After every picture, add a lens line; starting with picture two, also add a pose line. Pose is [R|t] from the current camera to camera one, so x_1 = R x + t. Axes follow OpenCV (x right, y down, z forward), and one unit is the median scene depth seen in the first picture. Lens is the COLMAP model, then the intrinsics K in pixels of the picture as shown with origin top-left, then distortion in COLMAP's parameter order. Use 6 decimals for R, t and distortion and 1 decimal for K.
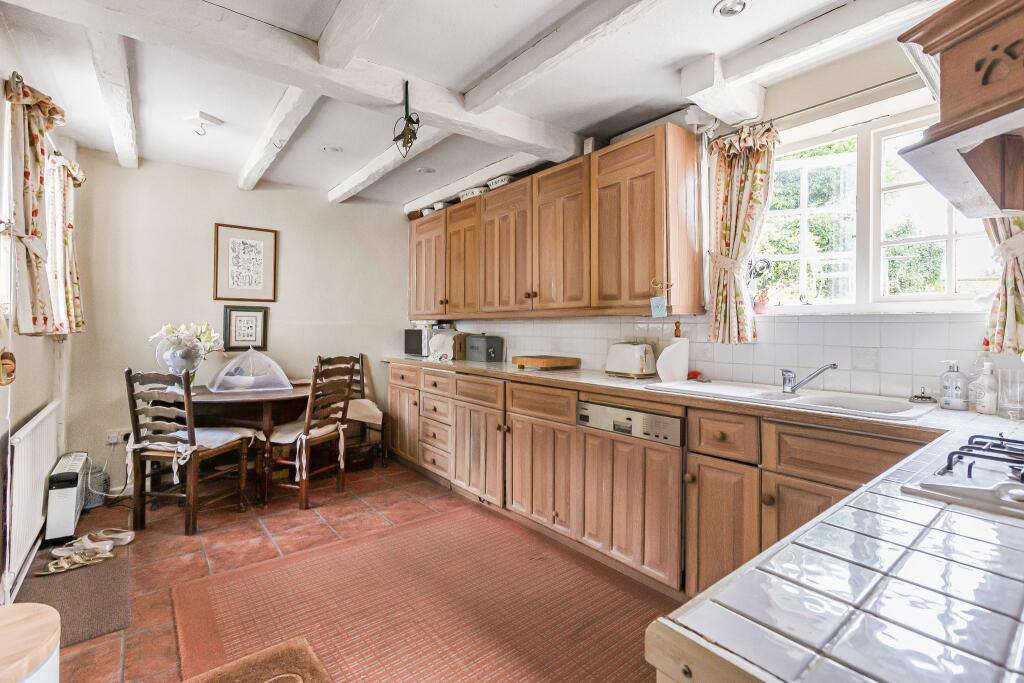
lens RADIAL K [[462.8, 0, 512.0], [0, 462.8, 341.5], [0, 0, 1]] dist [0.012479, 0.000078]
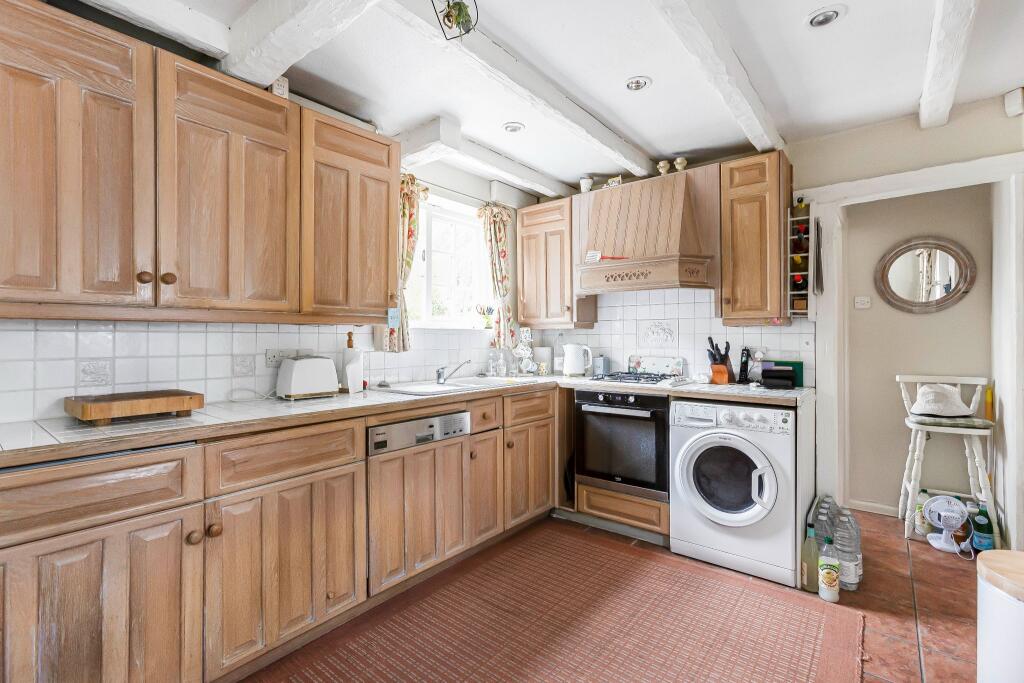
lens RADIAL K [[462.8, 0, 512.0], [0, 462.8, 341.5], [0, 0, 1]] dist [0.012479, 0.000078]
pose [[-0.210452, -0.018150, 0.977436, -0.685675], [0.020699, 0.999521, 0.023017, -0.038387], [-0.977385, 0.025076, -0.209975, 0.880426]]
